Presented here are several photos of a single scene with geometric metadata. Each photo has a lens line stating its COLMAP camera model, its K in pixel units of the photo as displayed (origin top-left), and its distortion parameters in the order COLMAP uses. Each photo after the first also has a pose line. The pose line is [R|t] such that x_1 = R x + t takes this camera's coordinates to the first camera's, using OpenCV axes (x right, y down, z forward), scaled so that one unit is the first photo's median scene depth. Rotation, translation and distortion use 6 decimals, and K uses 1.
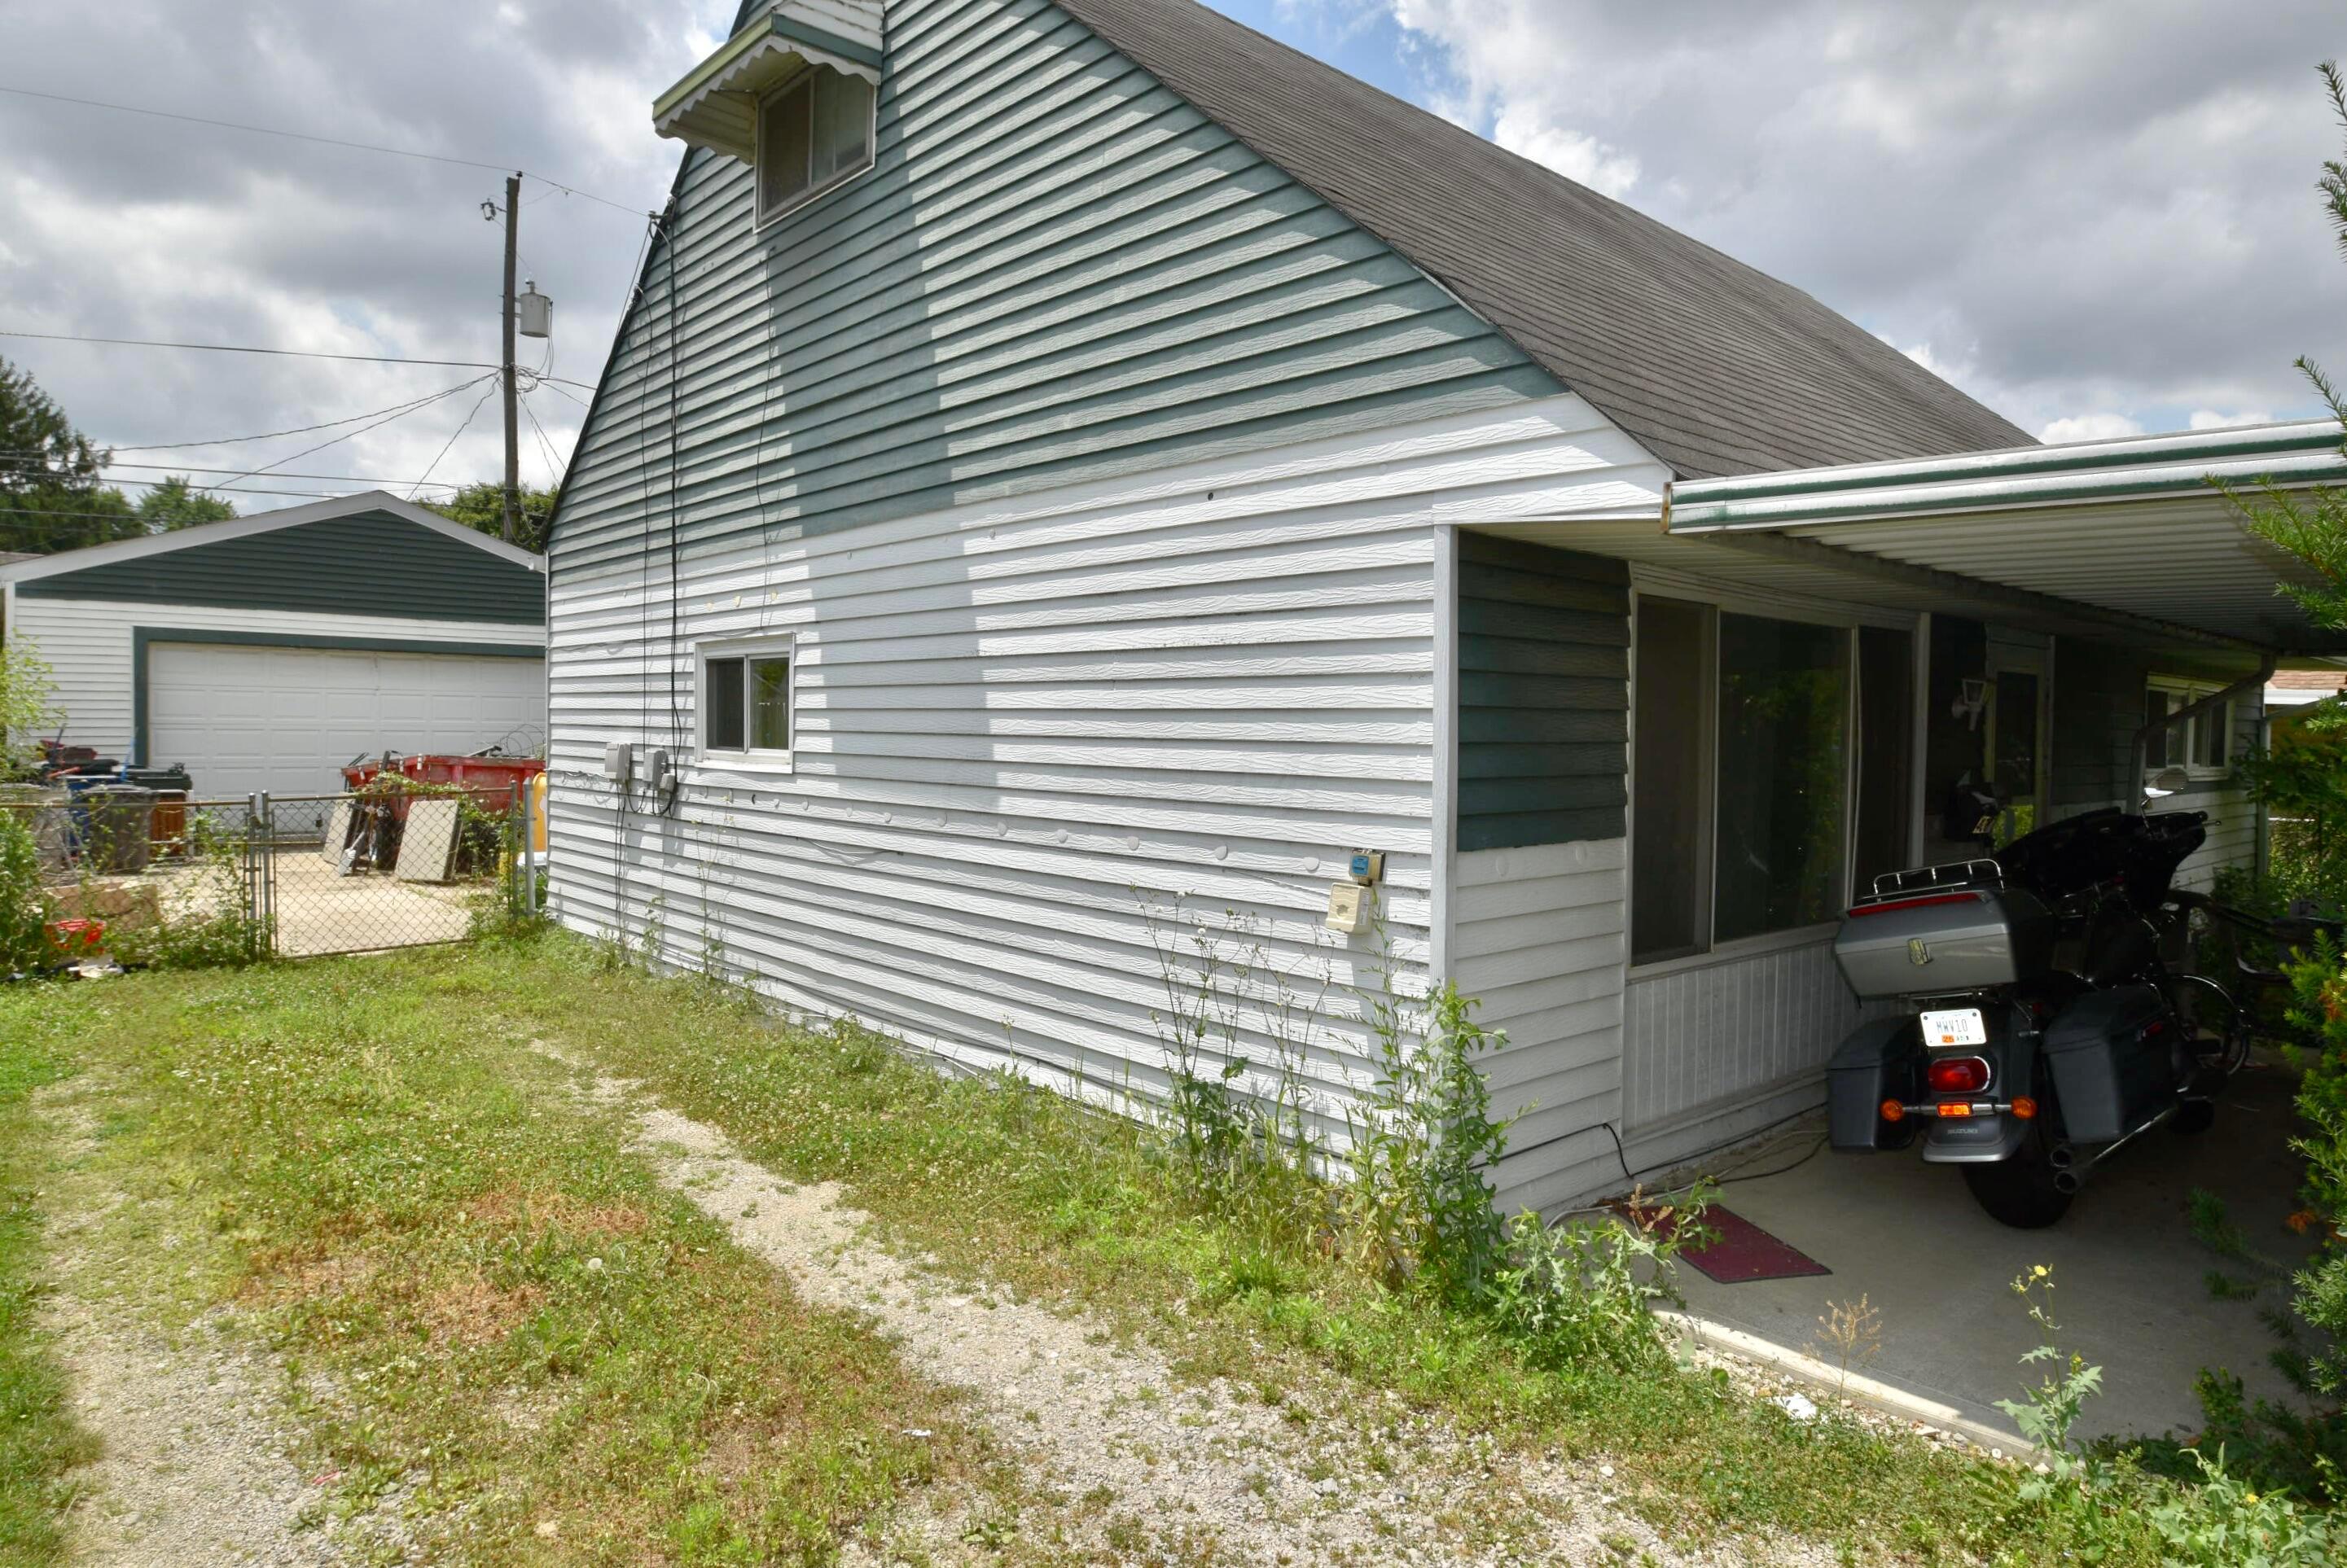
lens RADIAL K [[1407.8, 0, 1151.7], [0, 1407.8, 769.7], [0, 0, 1]] dist [-0.026022, -0.001820]
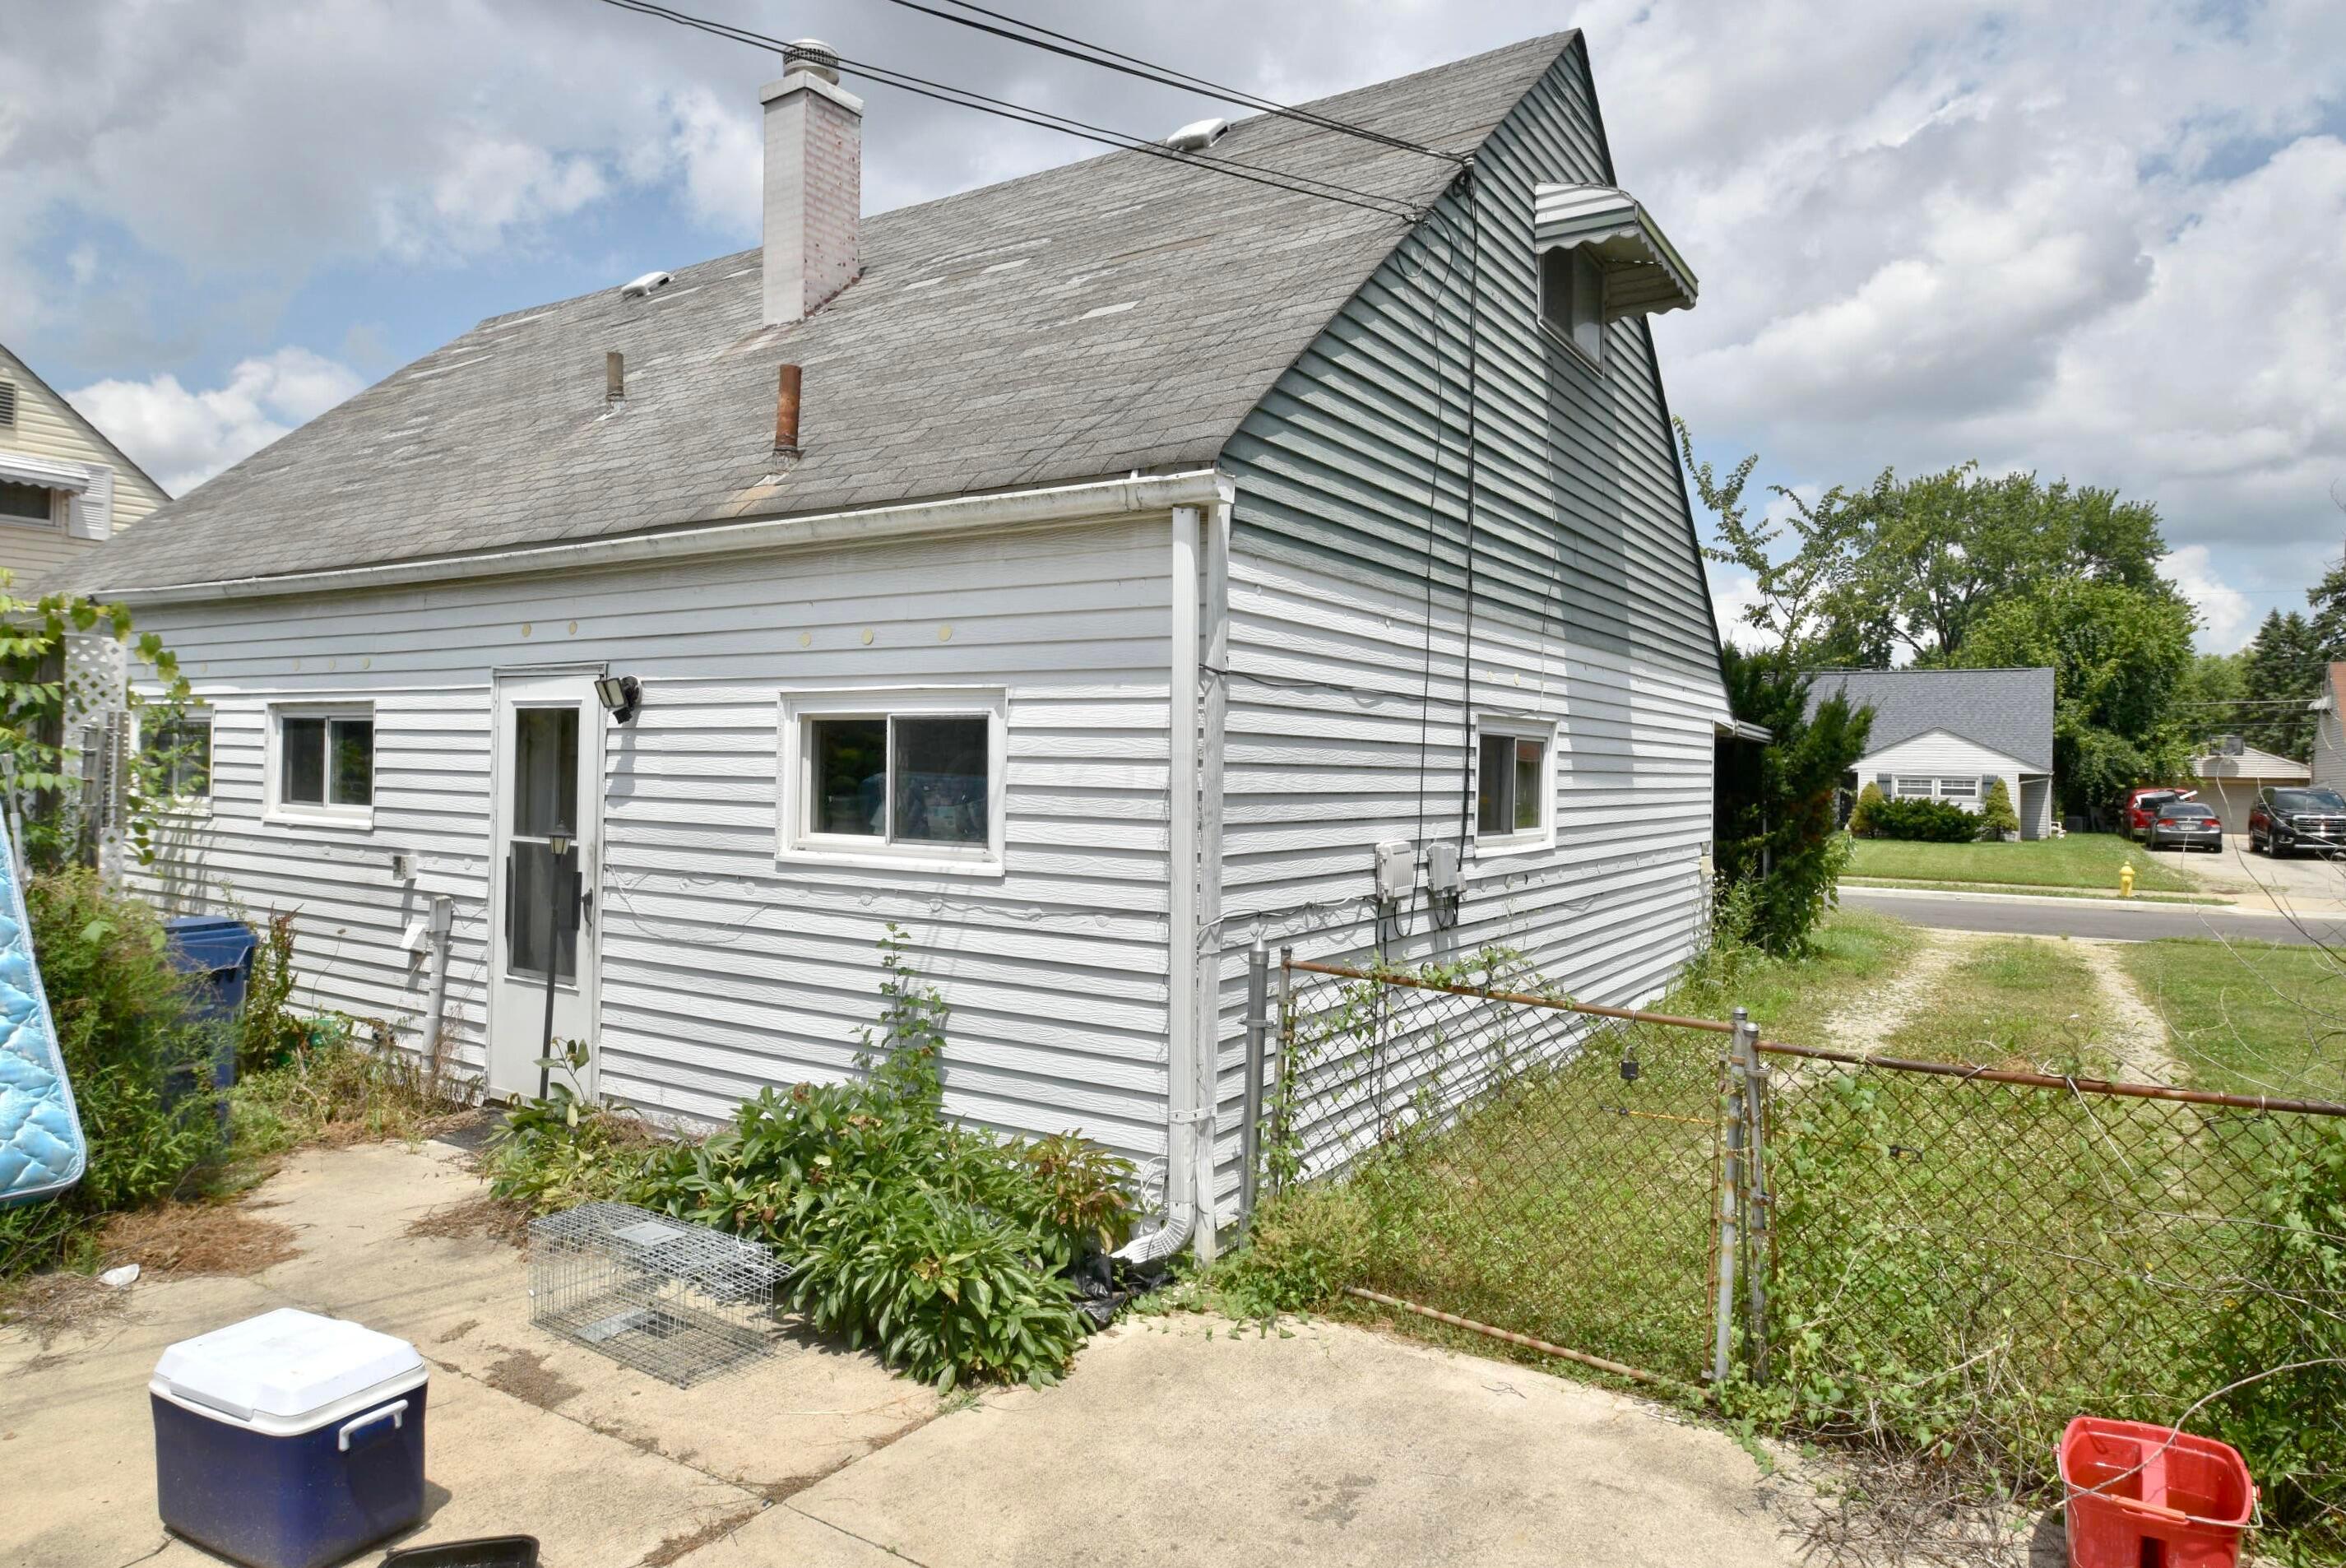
lens RADIAL K [[1407.5, 0, 1173.8], [0, 1407.5, 779.4], [0, 0, 1]] dist [-0.026022, -0.001820]
pose [[-0.265722, -0.017589, 0.963889, -0.564050], [0.019634, 0.999527, 0.023652, -0.037852], [-0.963850, 0.025210, -0.265251, 0.717520]]
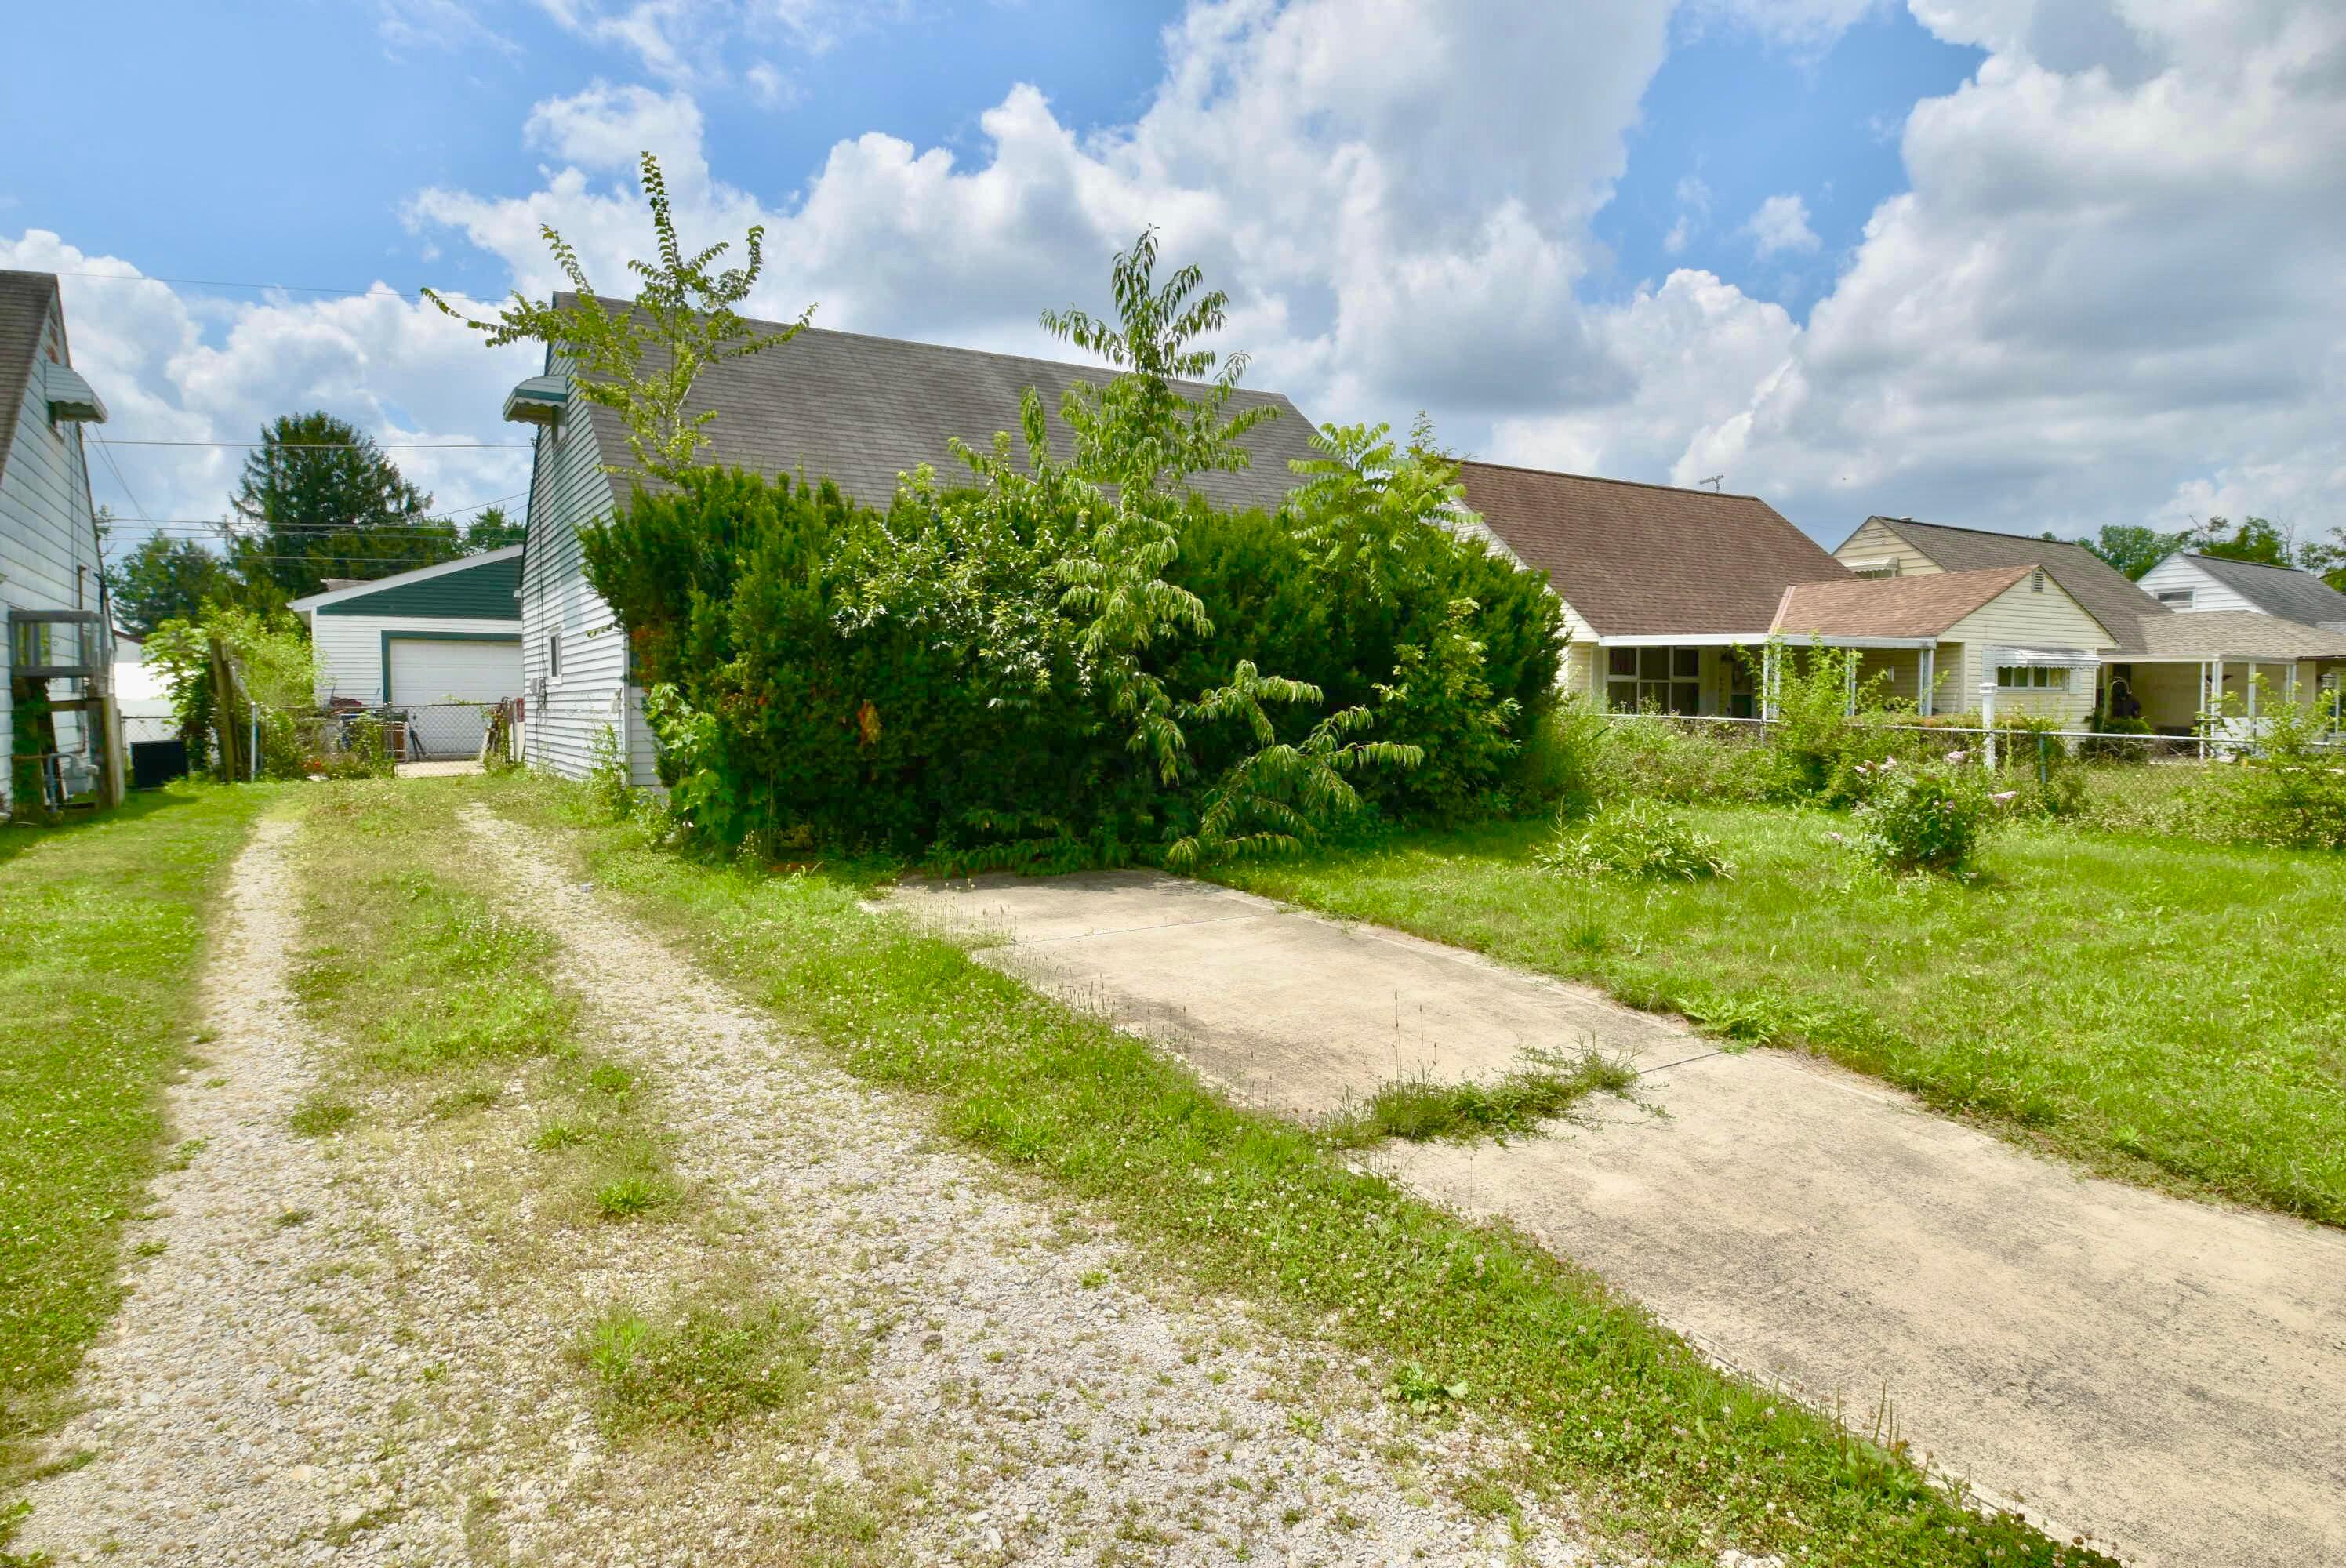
lens RADIAL K [[1407.4, 0, 1192.9], [0, 1407.4, 786.1], [0, 0, 1]] dist [-0.026022, -0.001820]
pose [[0.985342, -0.003090, -0.170562, 0.554491], [0.006566, 0.999782, 0.019822, 0.062708], [0.170463, -0.020651, 0.985148, -0.538378]]
